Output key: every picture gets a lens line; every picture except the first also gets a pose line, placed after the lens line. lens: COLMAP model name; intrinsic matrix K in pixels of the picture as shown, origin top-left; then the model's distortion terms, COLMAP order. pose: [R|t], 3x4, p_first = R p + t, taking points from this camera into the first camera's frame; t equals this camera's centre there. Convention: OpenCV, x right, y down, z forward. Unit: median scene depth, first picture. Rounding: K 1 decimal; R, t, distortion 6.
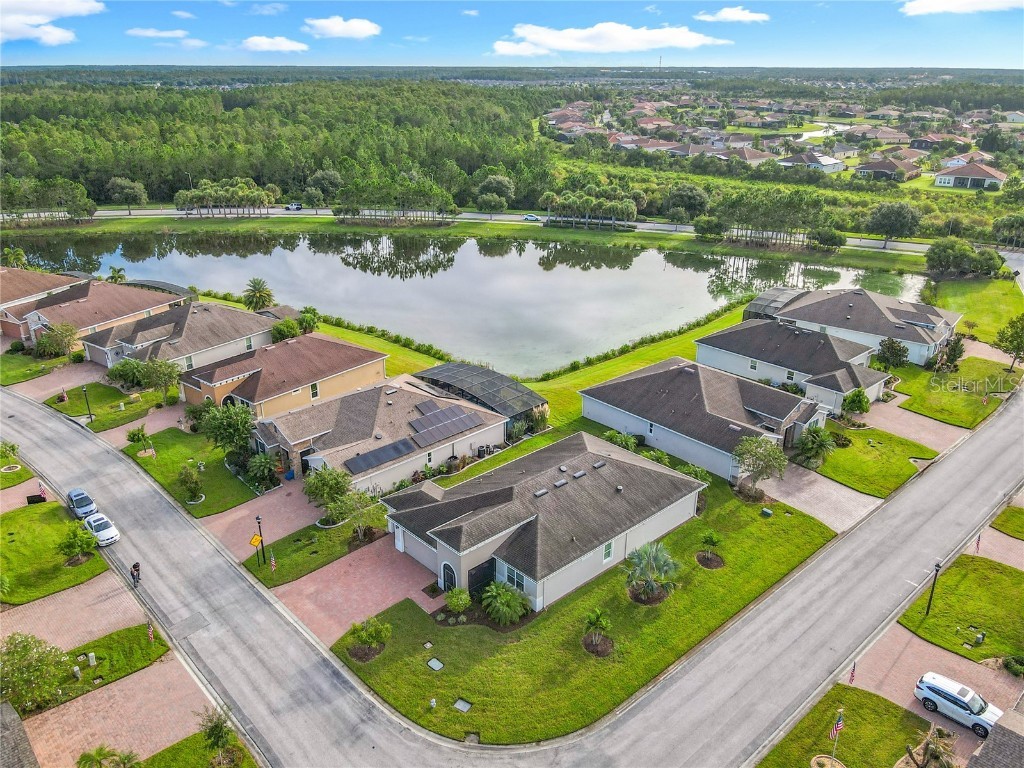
lens RADIAL K [[780.0, 0, 505.8], [0, 780.0, 391.2], [0, 0, 1]] dist [-0.029310, 0.034258]
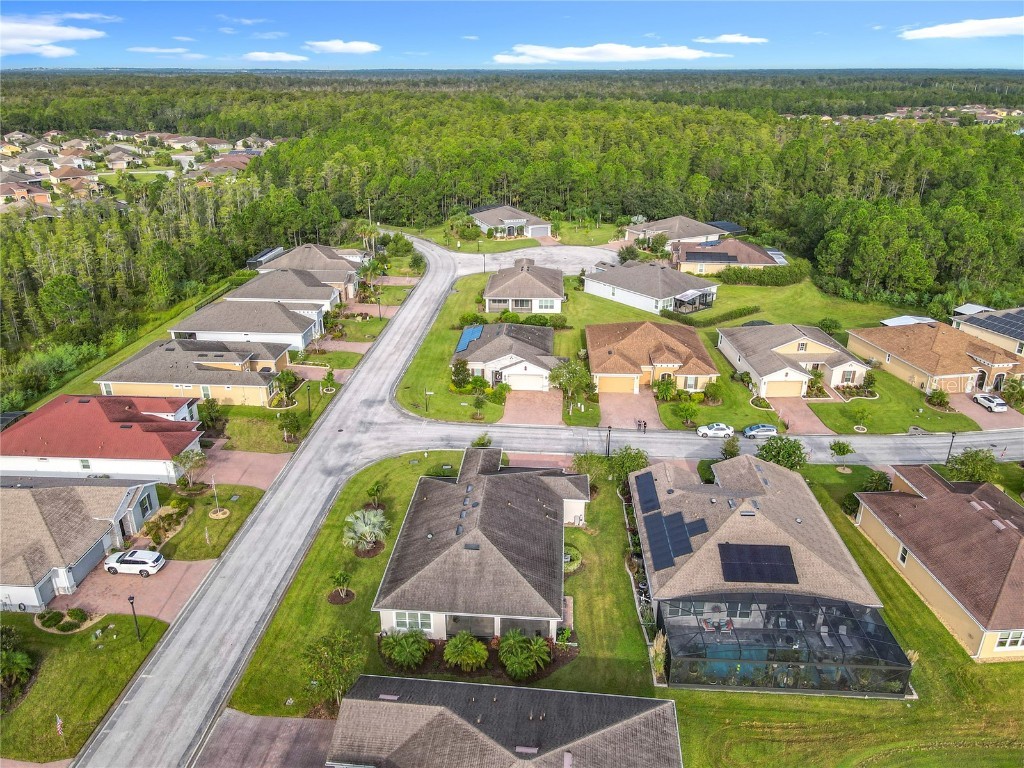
lens RADIAL K [[751.4, 0, 508.2], [0, 751.4, 391.4], [0, 0, 1]] dist [0.006868, 0.015162]
pose [[-0.729003, 0.269854, -0.629073, 0.407991], [-0.264530, 0.736550, 0.622510, -0.422278], [0.631330, 0.620220, -0.465563, 0.886279]]
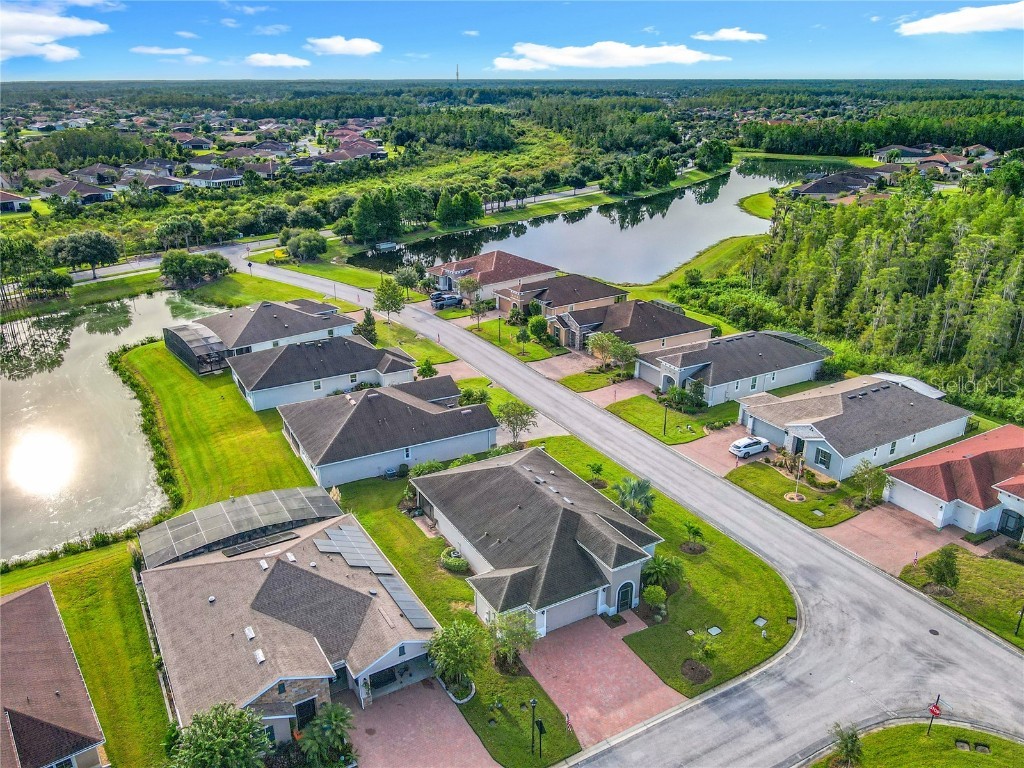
lens RADIAL K [[758.4, 0, 498.9], [0, 758.4, 423.5], [0, 0, 1]] dist [-0.004908, 0.005614]
pose [[0.233659, -0.406369, 0.883328, -0.527899], [0.380701, 0.874180, 0.301457, -0.195048], [-0.894690, 0.265845, 0.358965, 0.404135]]
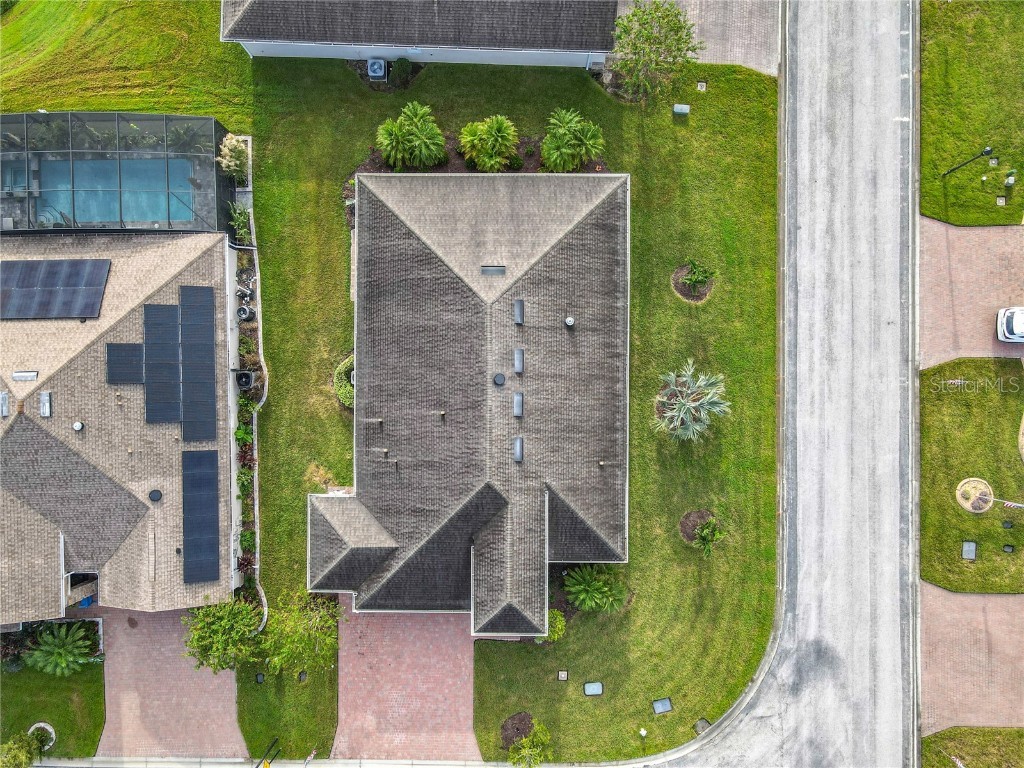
lens RADIAL K [[751.4, 0, 508.2], [0, 751.4, 391.4], [0, 0, 1]] dist [0.006868, 0.015162]
pose [[0.679948, -0.733251, -0.003744, 0.046040], [0.296614, 0.270375, 0.915924, -0.270523], [-0.670590, -0.623891, 0.401333, 0.472753]]
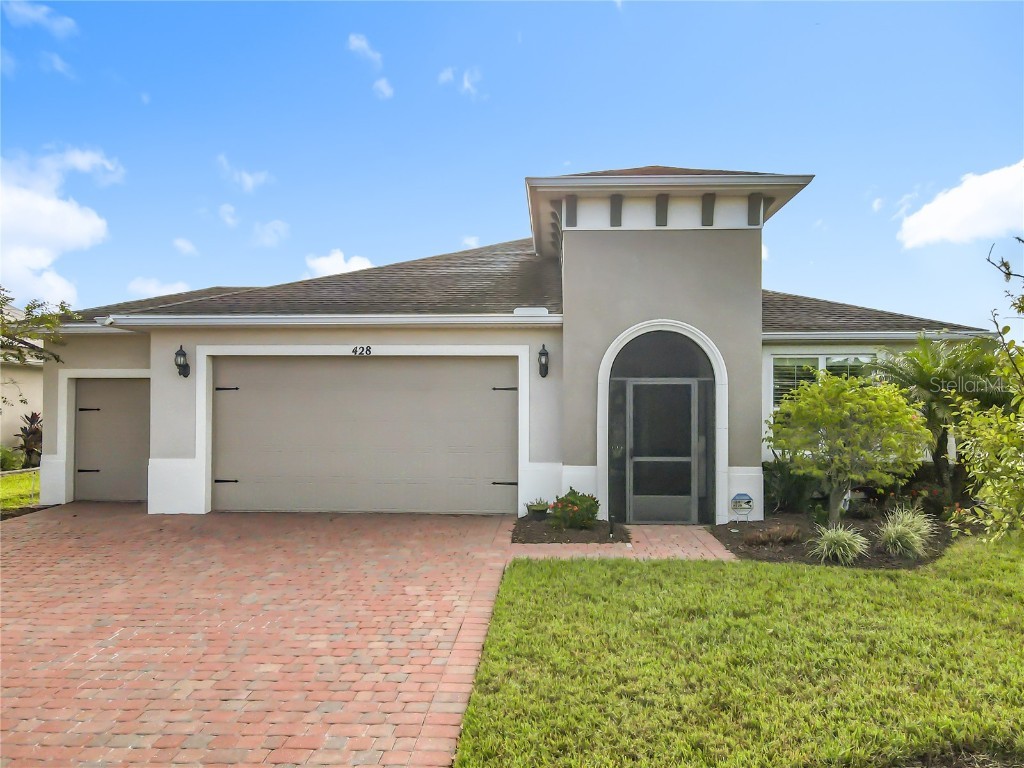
lens RADIAL K [[752.4, 0, 510.4], [0, 752.4, 398.5], [0, 0, 1]] dist [0.014684, 0.000096]
pose [[0.717829, 0.010926, 0.696134, -0.129201], [0.269376, 0.917645, -0.292173, 0.158263], [-0.641996, 0.397252, 0.655769, 0.506645]]
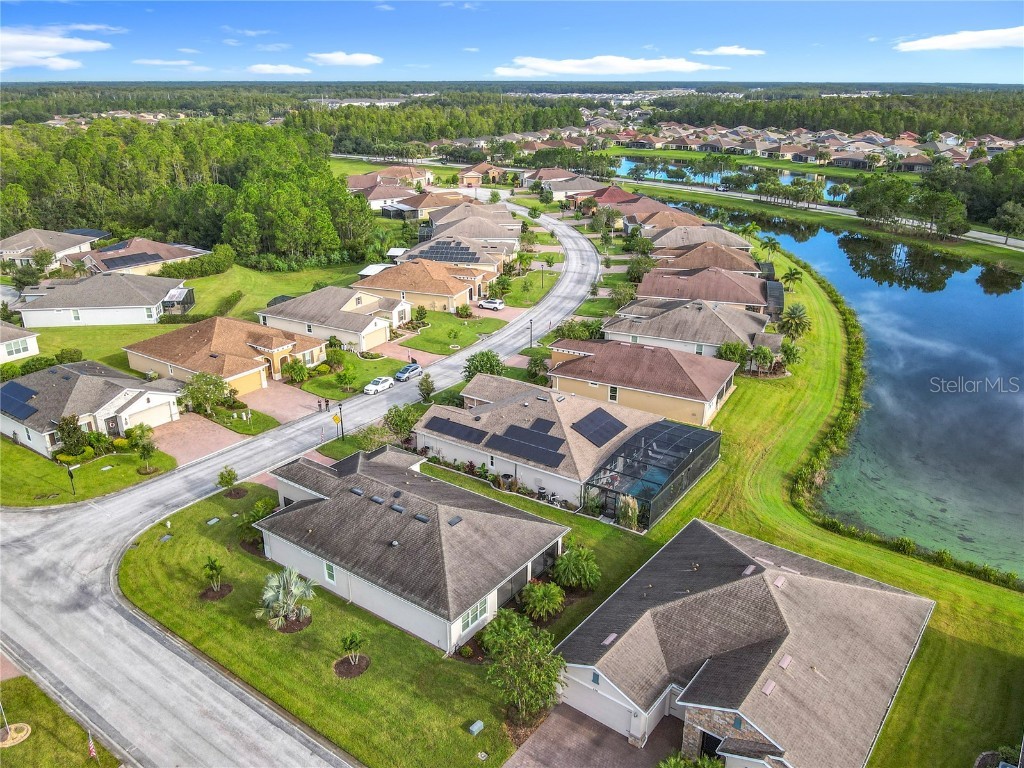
lens RADIAL K [[780.0, 0, 505.8], [0, 780.0, 391.2], [0, 0, 1]] dist [-0.029310, 0.034258]
pose [[0.195815, 0.364052, -0.910562, 0.574570], [-0.379899, 0.884192, 0.271812, -0.200223], [0.904065, 0.292697, 0.311441, 0.492995]]
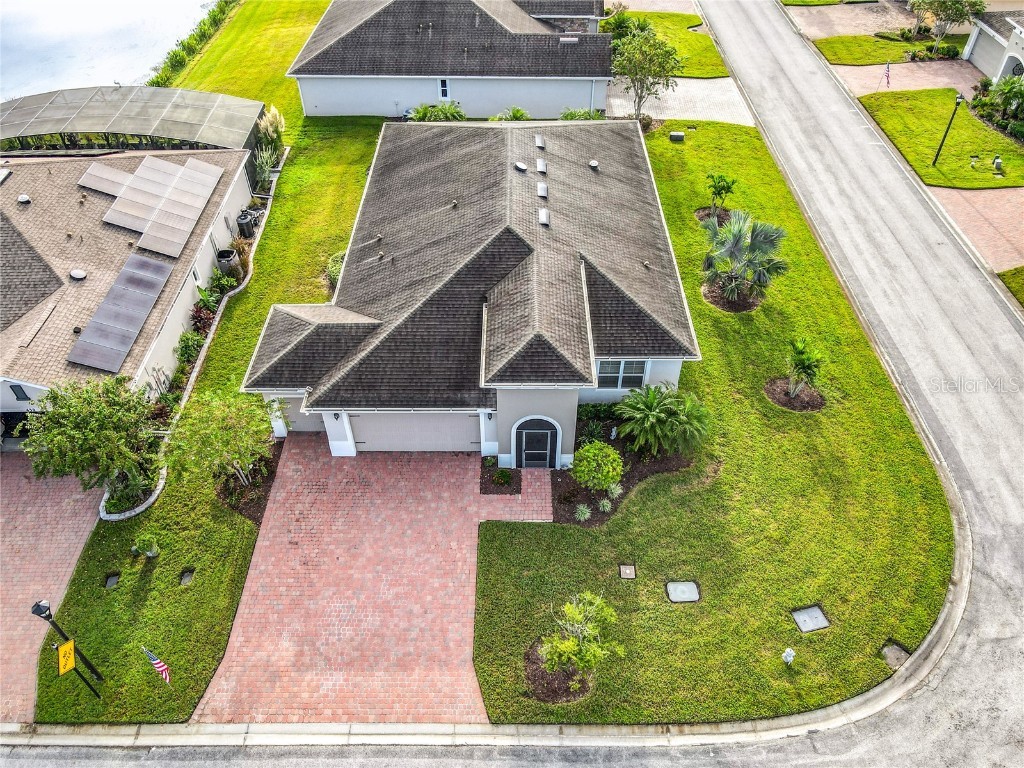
lens RADIAL K [[751.4, 0, 508.2], [0, 751.4, 391.4], [0, 0, 1]] dist [0.006868, 0.015162]
pose [[0.682267, -0.513583, 0.520331, -0.179038], [0.291913, 0.843878, 0.450174, -0.004303], [-0.670298, -0.155248, 0.725671, 0.376402]]
